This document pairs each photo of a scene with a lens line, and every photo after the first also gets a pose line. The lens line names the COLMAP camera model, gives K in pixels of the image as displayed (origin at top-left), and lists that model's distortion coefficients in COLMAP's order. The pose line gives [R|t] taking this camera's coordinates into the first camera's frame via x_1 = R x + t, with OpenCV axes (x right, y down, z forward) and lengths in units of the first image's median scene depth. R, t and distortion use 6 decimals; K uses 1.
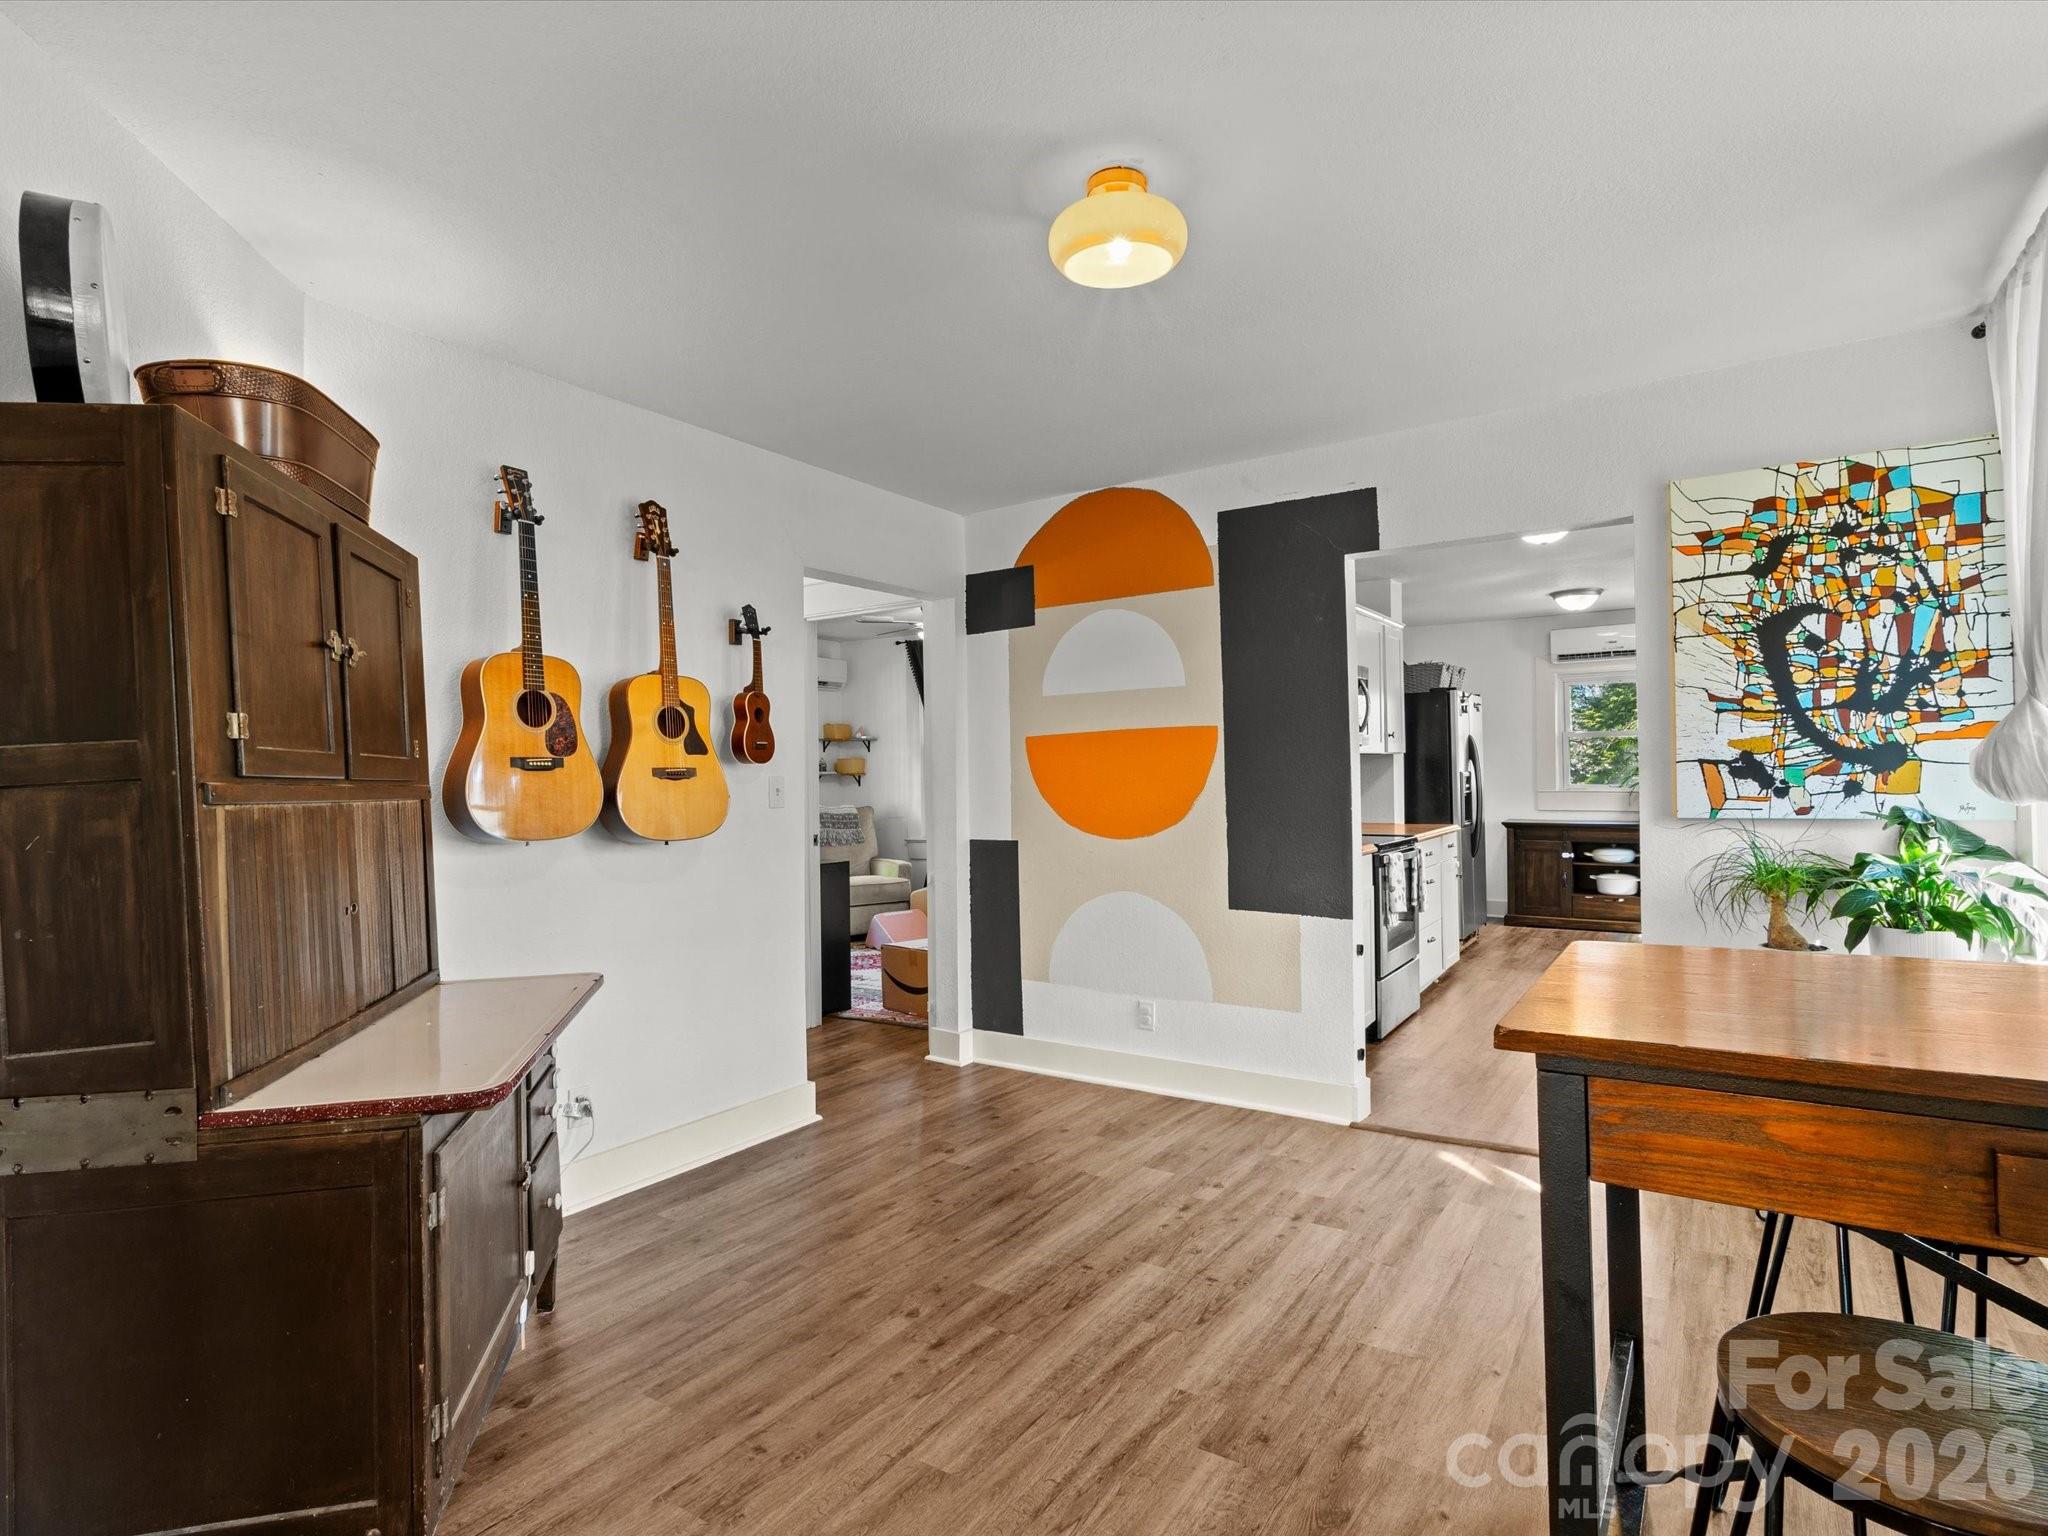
lens RADIAL K [[1077.7, 0, 1012.9], [0, 1077.7, 773.8], [0, 0, 1]] dist [-0.005601, -0.001472]
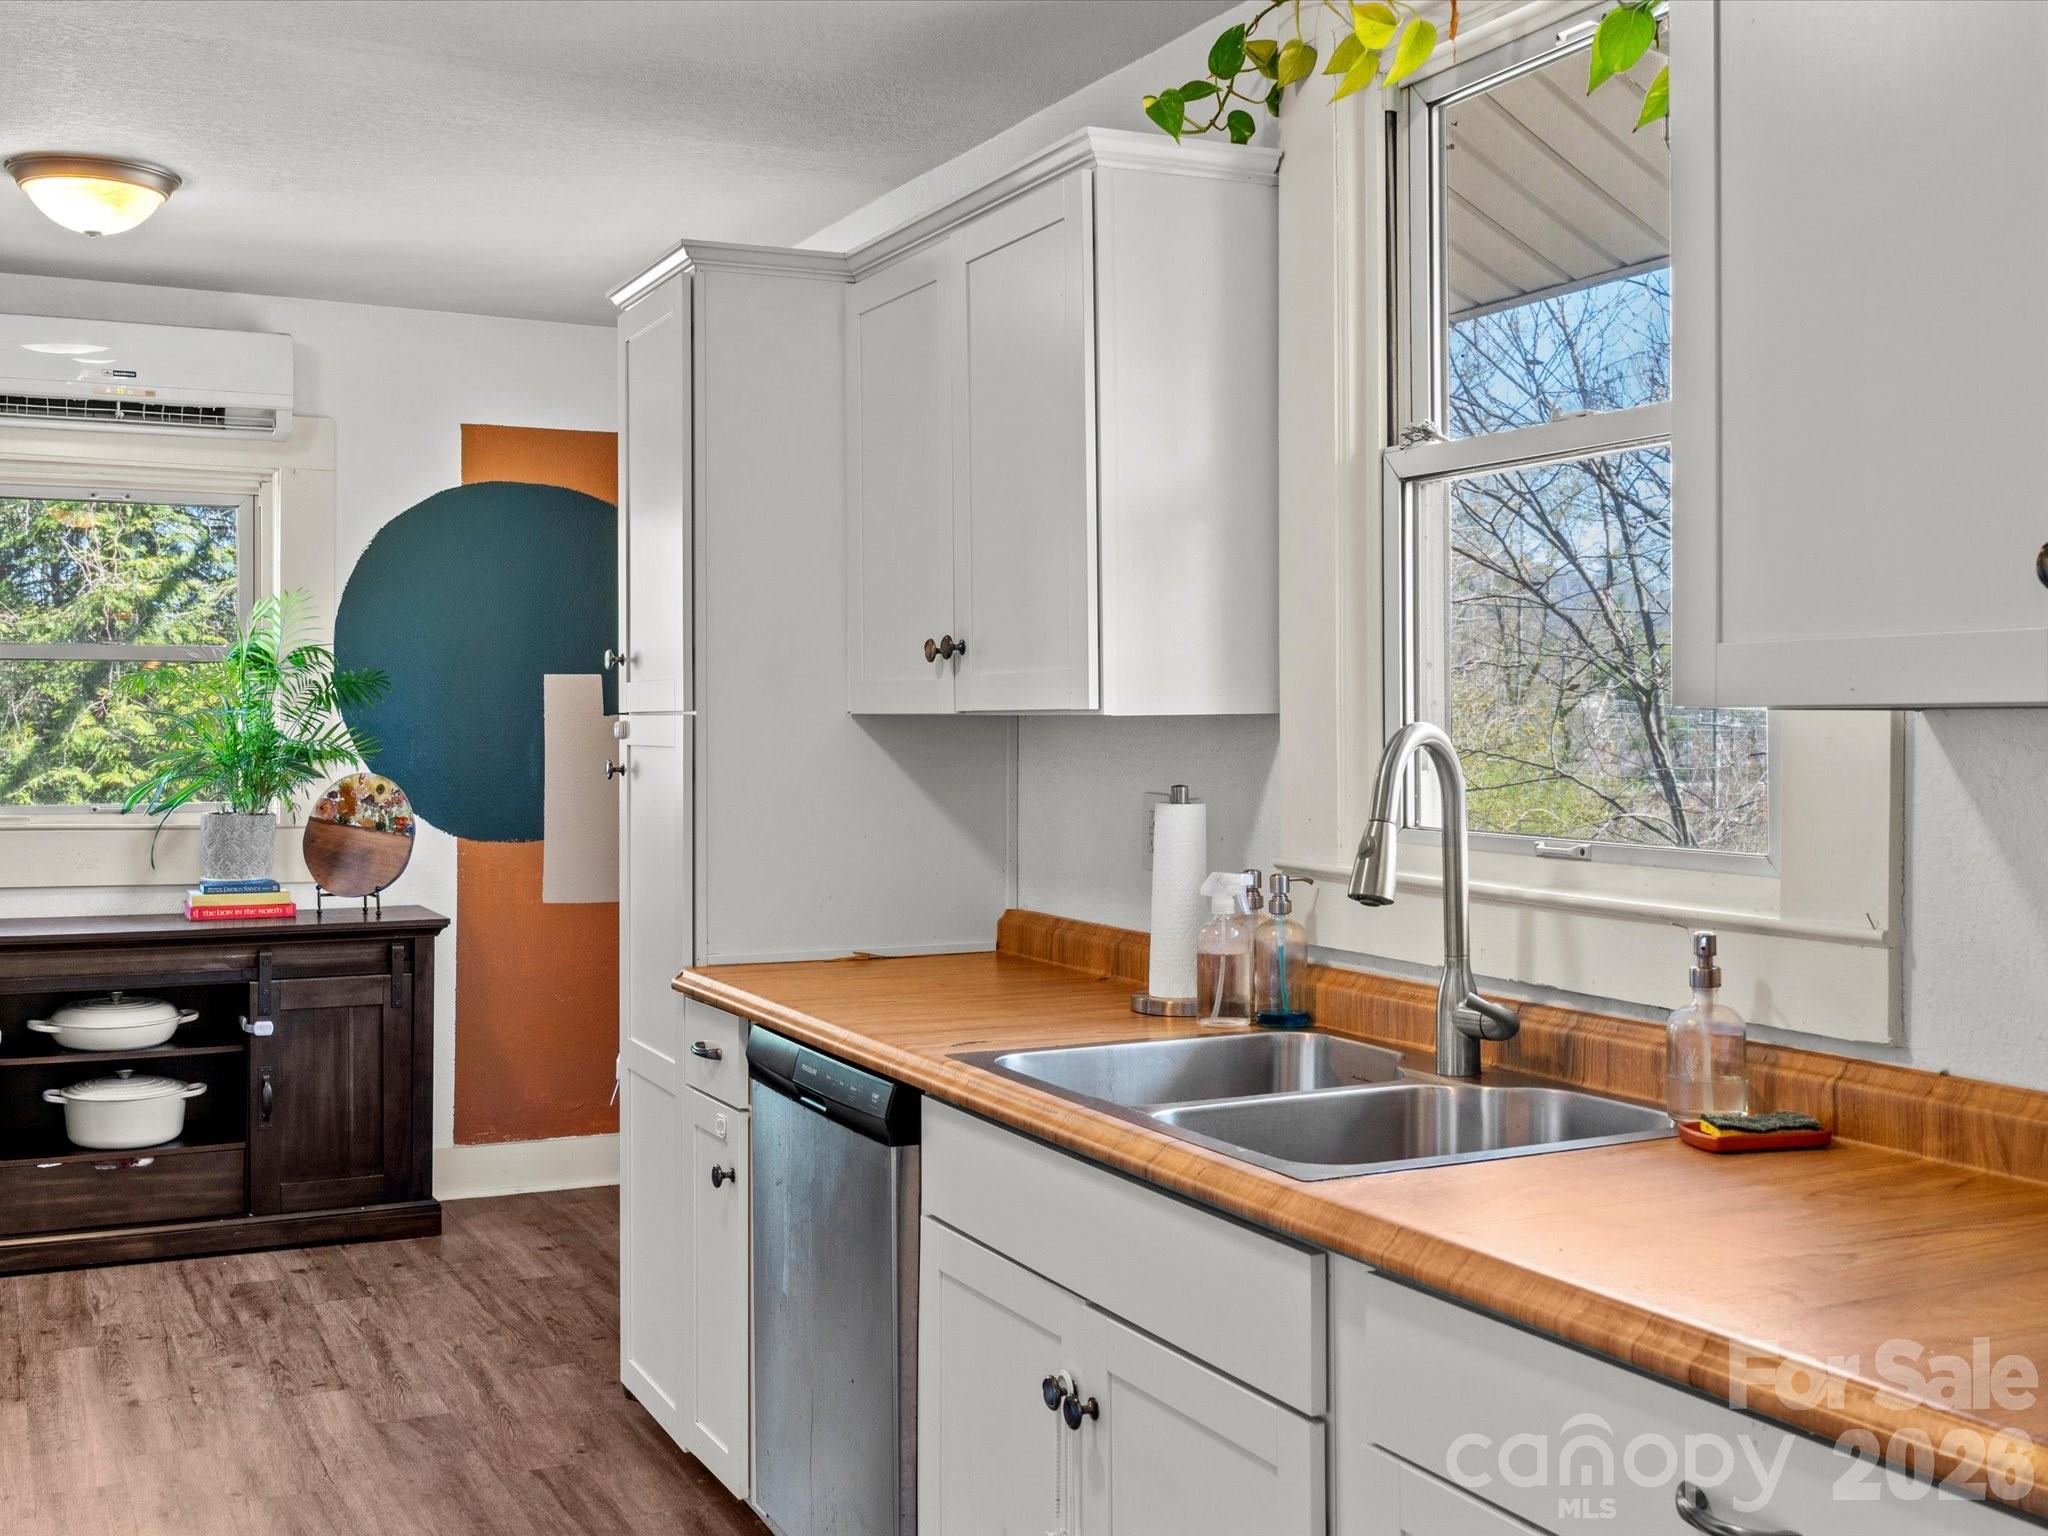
lens RADIAL K [[2310.2, 0, 1025.3], [0, 2310.2, 752.7], [0, 0, 1]] dist [0.006788, 0.000000]
pose [[0.521748, 0.016592, 0.852939, 0.079983], [-0.016129, 0.999824, -0.009583, -0.003667], [-0.852947, -0.008757, 0.521923, 0.314029]]
